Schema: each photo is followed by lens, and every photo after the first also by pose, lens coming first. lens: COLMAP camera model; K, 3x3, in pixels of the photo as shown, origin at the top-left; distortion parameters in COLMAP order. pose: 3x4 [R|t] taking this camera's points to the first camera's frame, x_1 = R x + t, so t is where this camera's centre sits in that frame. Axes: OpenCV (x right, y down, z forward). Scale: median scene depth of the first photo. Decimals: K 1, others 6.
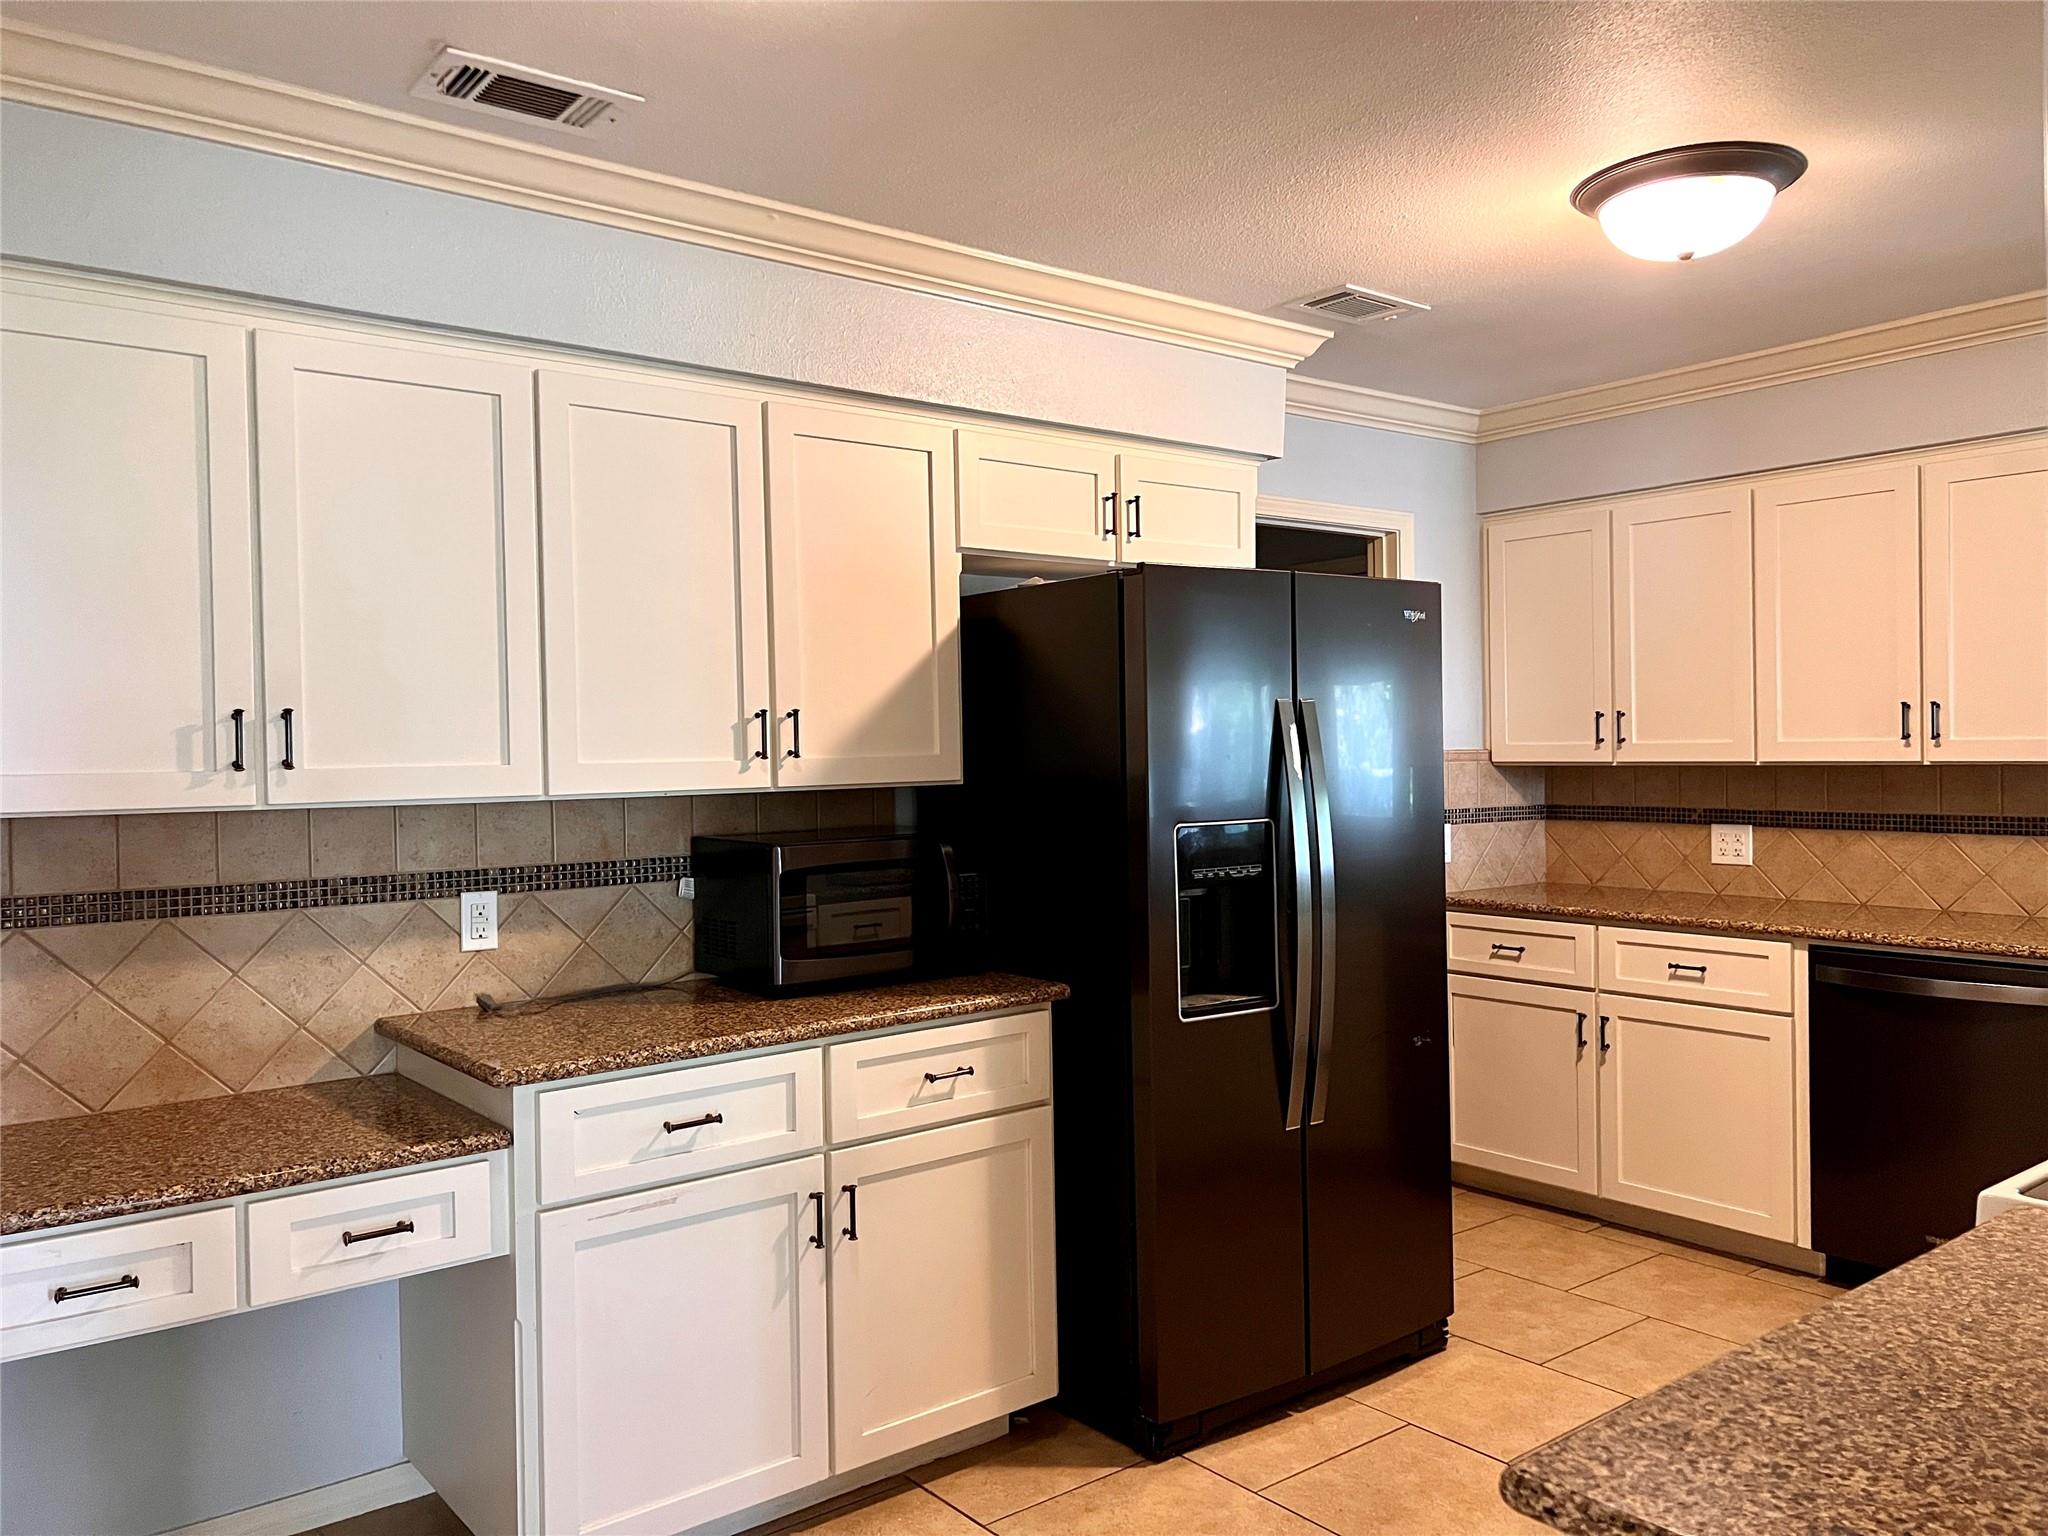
lens RADIAL K [[1547.2, 0, 1040.7], [0, 1547.2, 774.2], [0, 0, 1]] dist [0.085876, -0.109277]
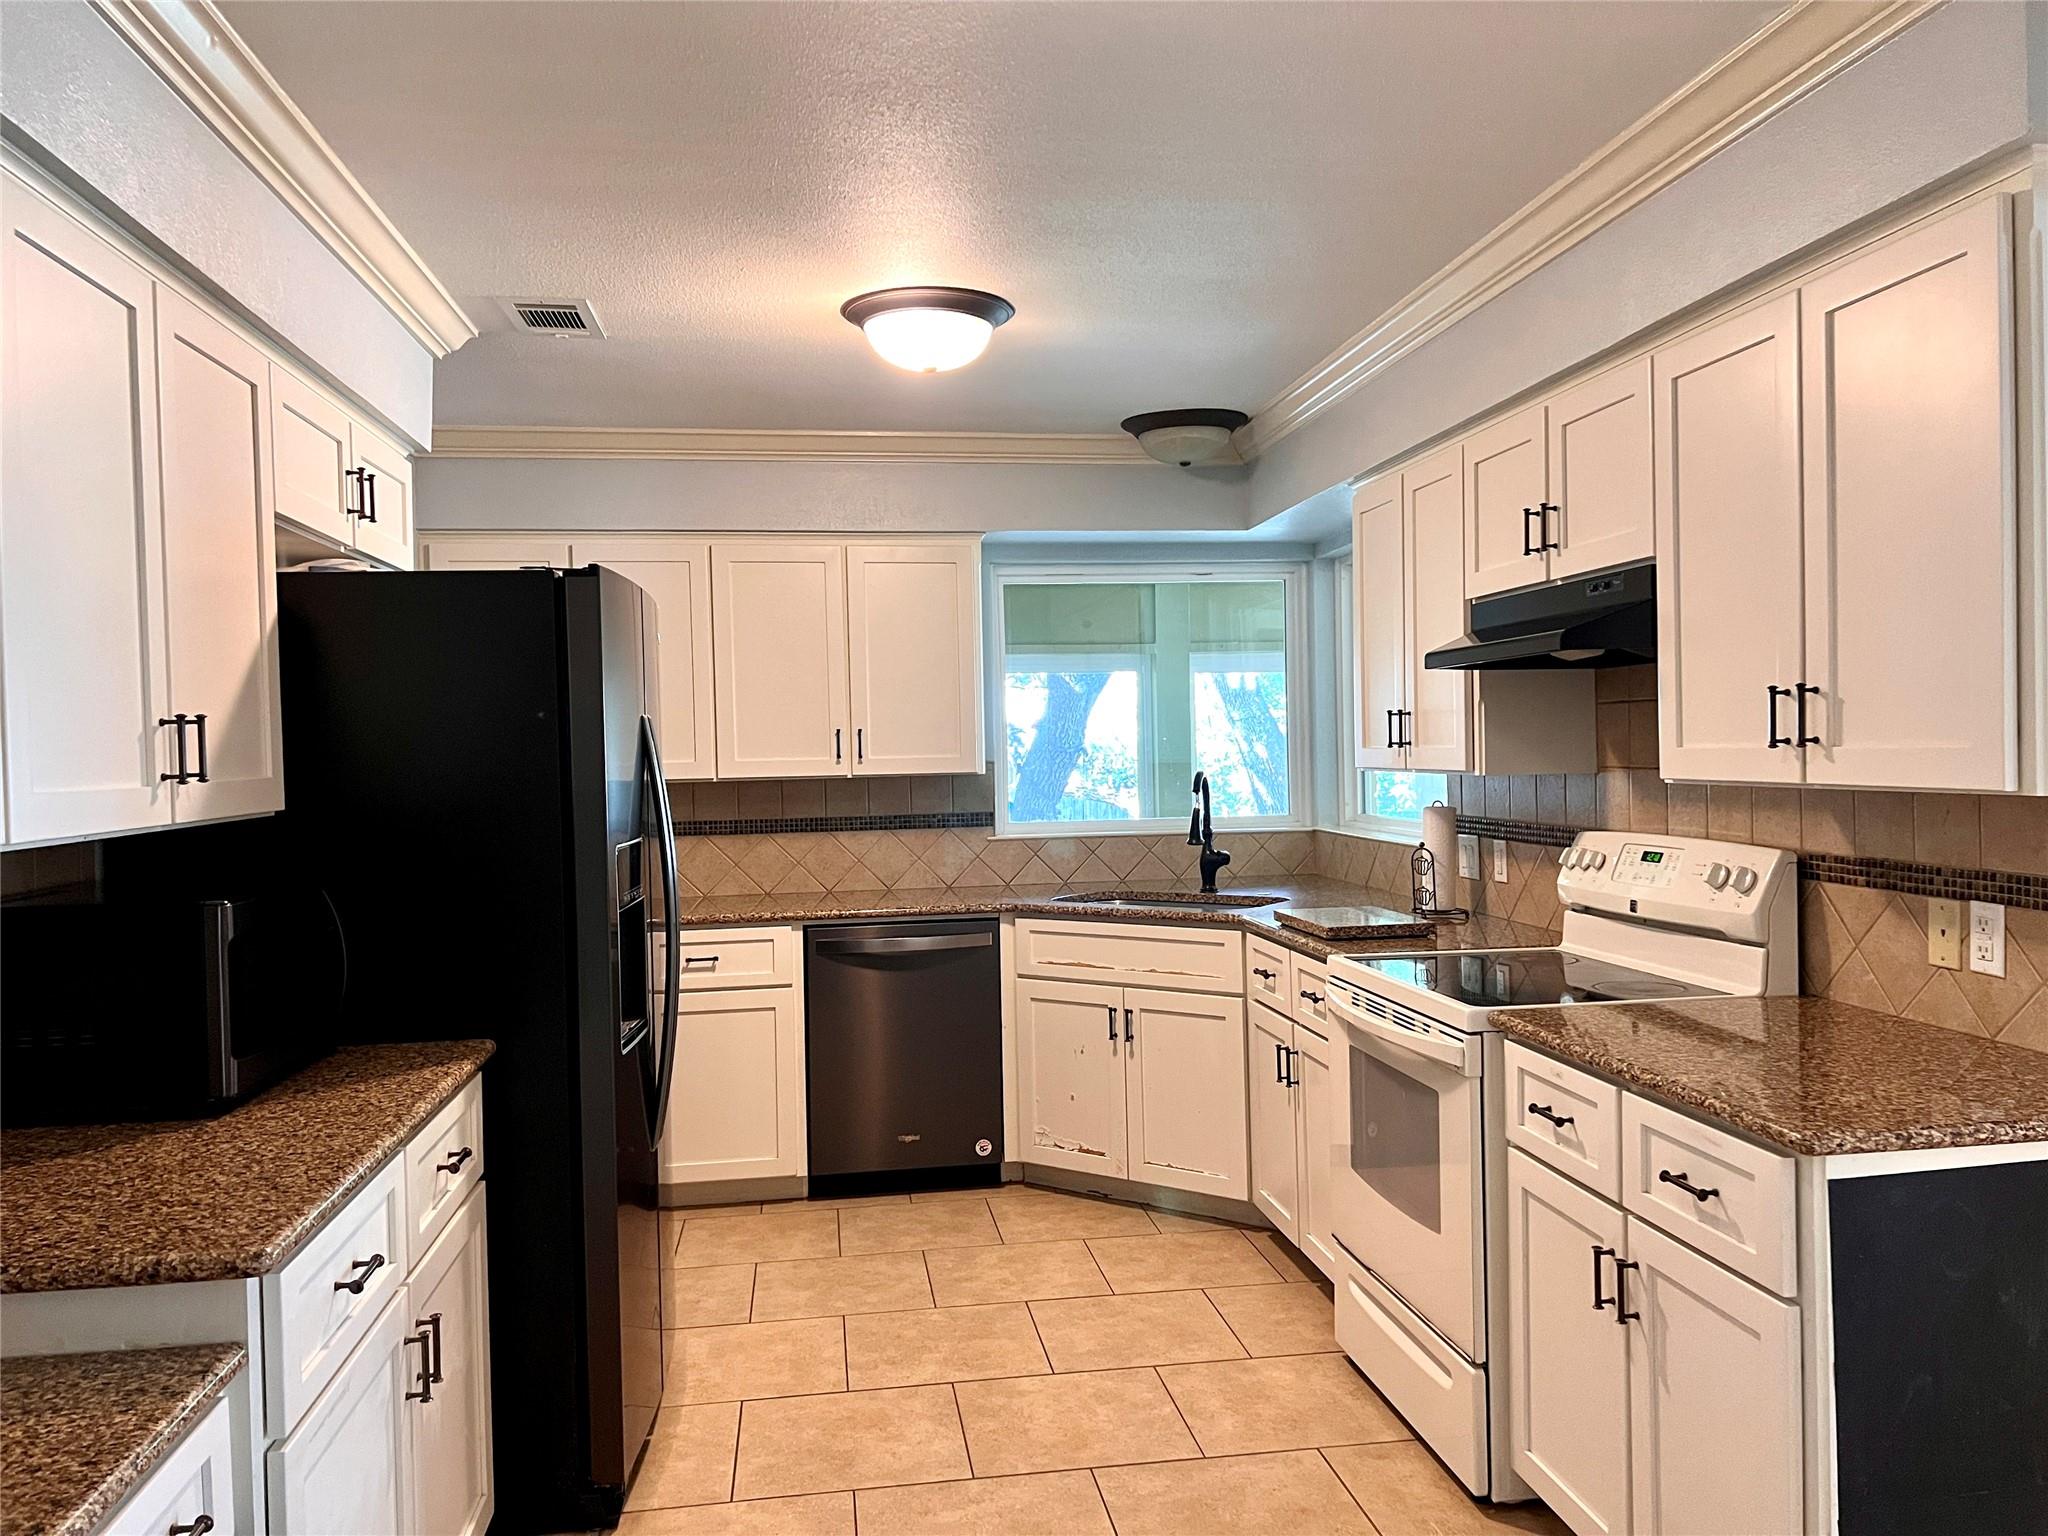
lens RADIAL K [[1547.2, 0, 1040.7], [0, 1547.2, 774.2], [0, 0, 1]] dist [0.085876, -0.109277]
pose [[0.502451, -0.012583, 0.864514, -0.460353], [0.030302, 0.999536, -0.003063, -0.000068], [-0.864075, 0.027736, 0.502599, 0.227159]]
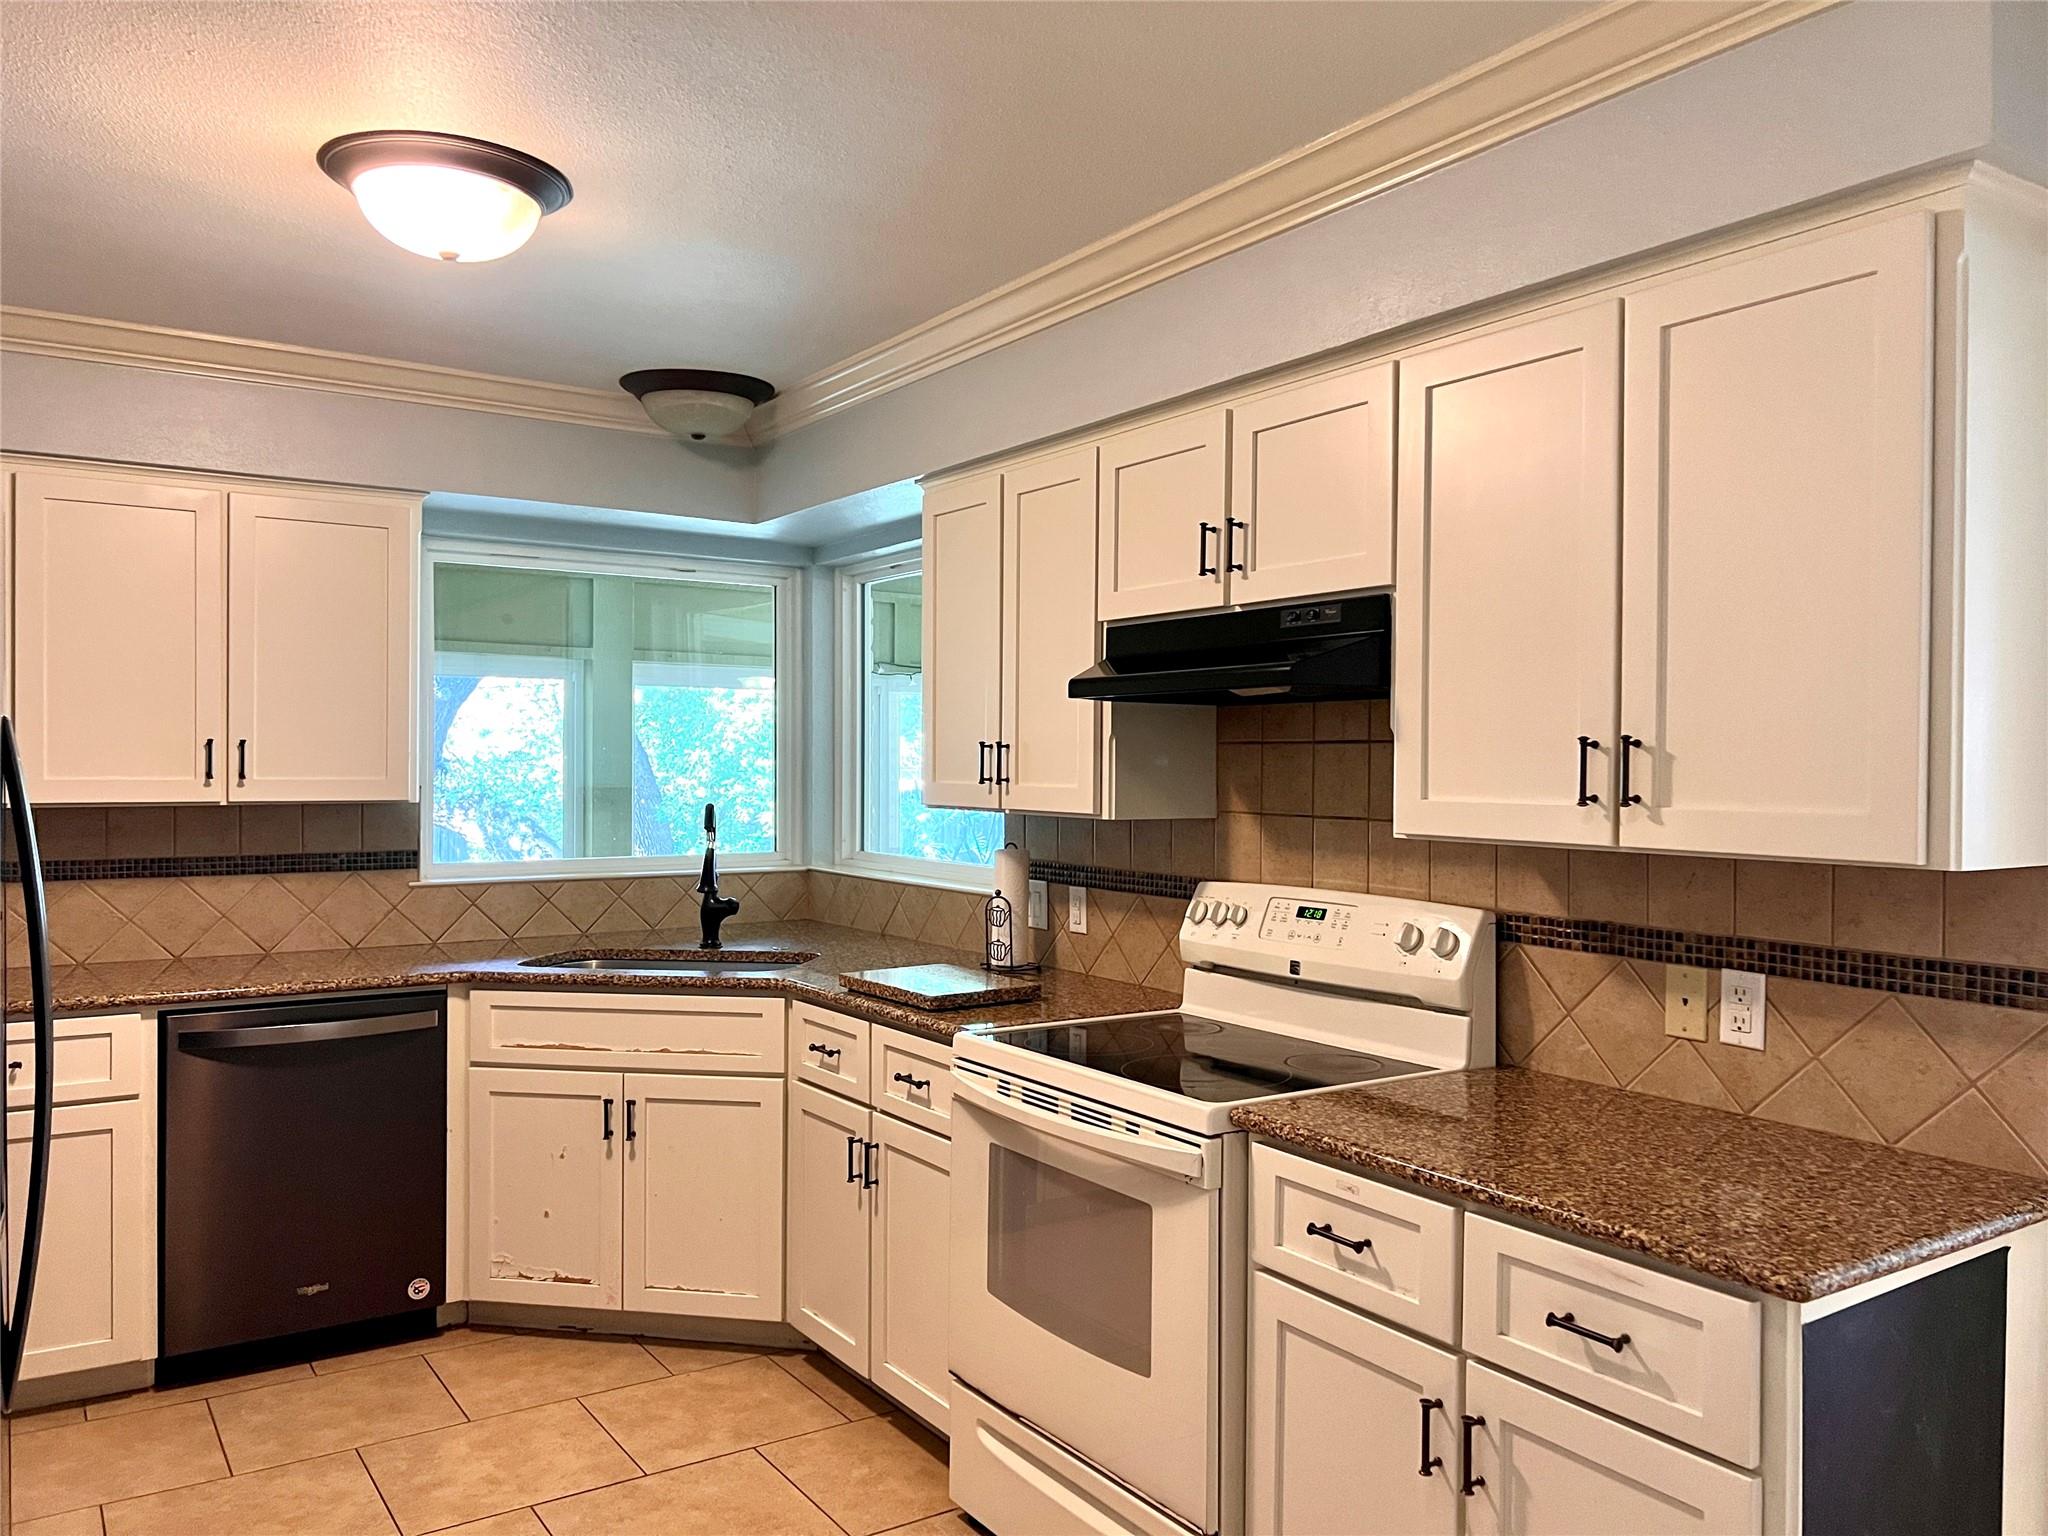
lens RADIAL K [[1547.2, 0, 1040.7], [0, 1547.2, 774.2], [0, 0, 1]] dist [0.085876, -0.109277]
pose [[0.083157, 0.004254, 0.996527, -0.348008], [0.011916, 0.999915, -0.005263, -0.014059], [-0.996465, 0.012312, 0.083099, 0.429557]]
